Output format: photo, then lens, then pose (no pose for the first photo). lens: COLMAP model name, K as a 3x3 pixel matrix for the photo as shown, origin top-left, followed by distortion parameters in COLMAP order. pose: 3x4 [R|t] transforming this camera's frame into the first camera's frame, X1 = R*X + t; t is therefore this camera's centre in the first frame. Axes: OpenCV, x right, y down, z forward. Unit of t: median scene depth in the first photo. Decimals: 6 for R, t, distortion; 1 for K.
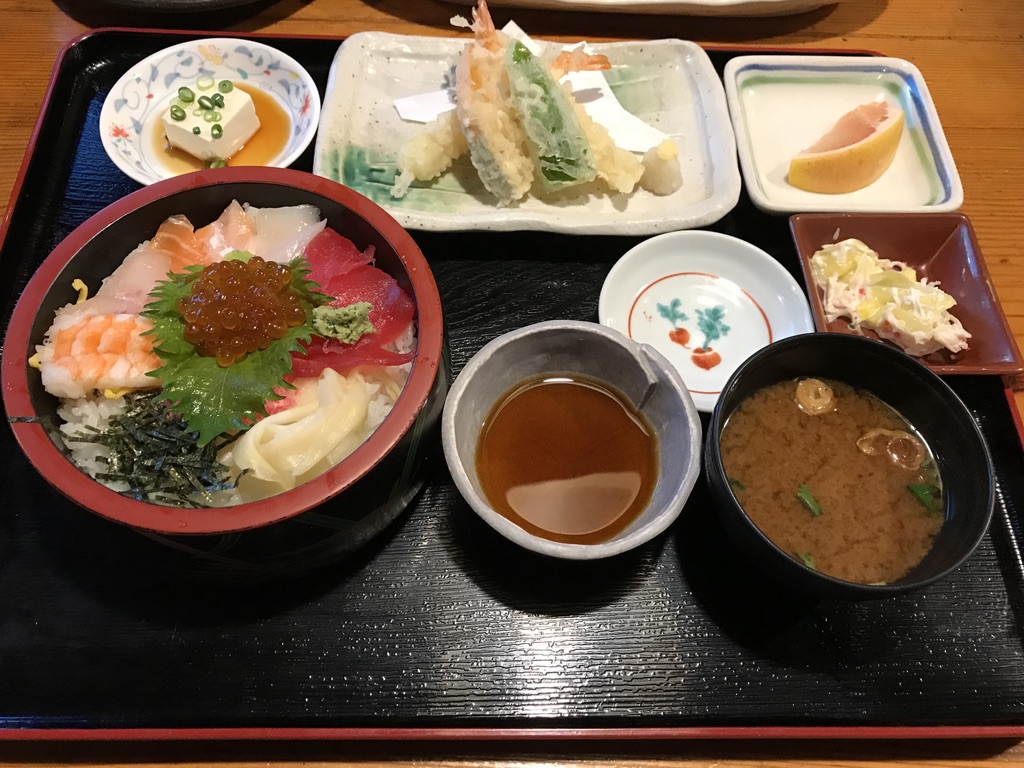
lens RADIAL K [[839.3, 0, 510.8], [0, 839.3, 385.4], [0, 0, 1]] dist [-0.008124, -0.029869]
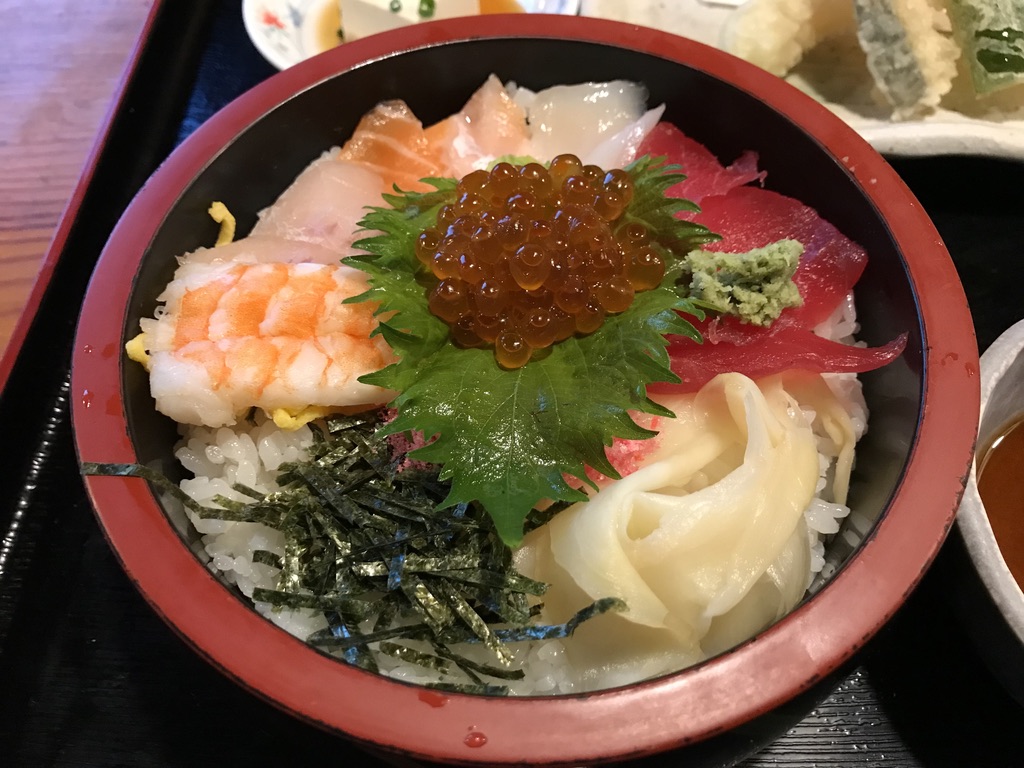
lens RADIAL K [[839.3, 0, 514.1], [0, 839.3, 385.0], [0, 0, 1]] dist [-0.008124, -0.029869]
pose [[0.996501, 0.014829, -0.082250, -0.299268], [-0.018823, 0.998670, -0.048006, 0.010922], [0.081428, 0.049386, 0.995455, 0.513365]]
